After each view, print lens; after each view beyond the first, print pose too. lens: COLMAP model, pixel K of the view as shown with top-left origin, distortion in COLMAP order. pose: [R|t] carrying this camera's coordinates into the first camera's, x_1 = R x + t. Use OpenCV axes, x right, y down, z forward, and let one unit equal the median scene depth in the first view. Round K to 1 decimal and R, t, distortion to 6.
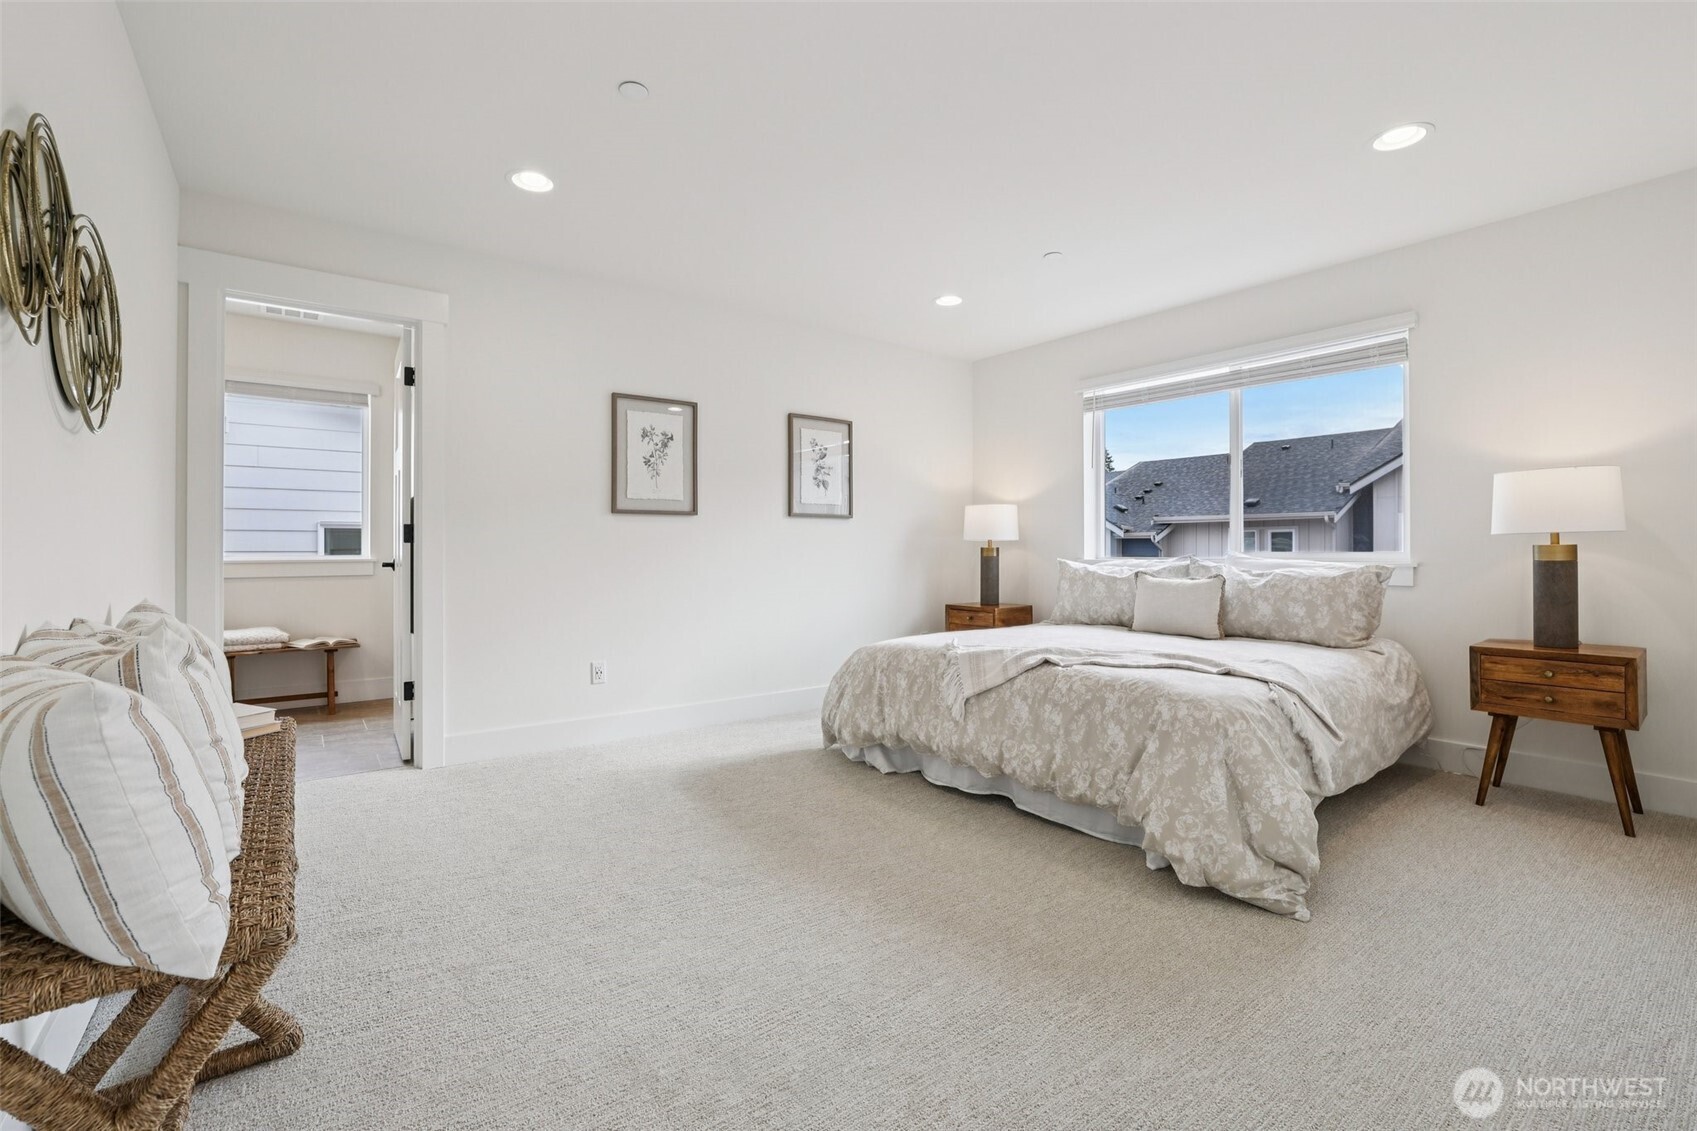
lens RADIAL K [[730.0, 0, 844.8], [0, 730.0, 551.4], [0, 0, 1]] dist [-0.021137, 0.001341]
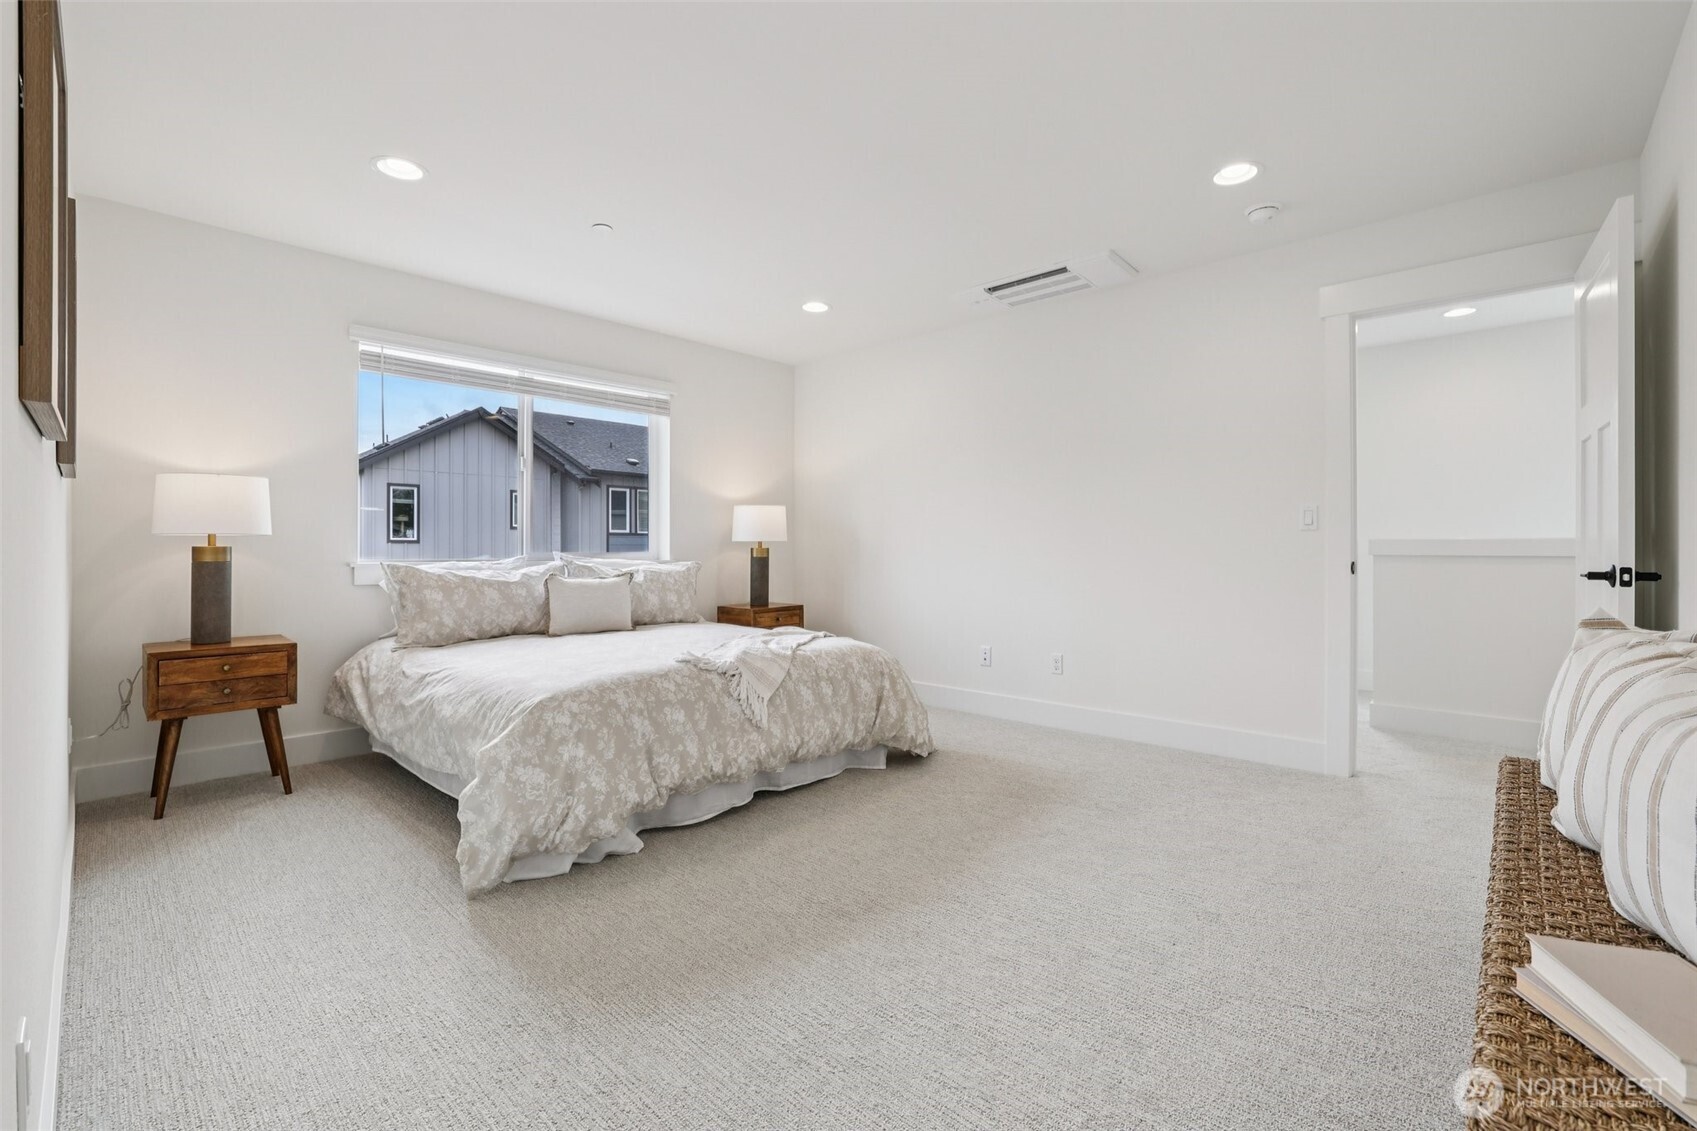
lens RADIAL K [[730.0, 0, 843.0], [0, 730.0, 557.5], [0, 0, 1]] dist [-0.021137, 0.001341]
pose [[-0.138196, -0.008007, 0.990372, -0.460568], [0.002243, 0.999962, 0.008397, -0.000426], [-0.990402, 0.003382, -0.138173, 0.582271]]
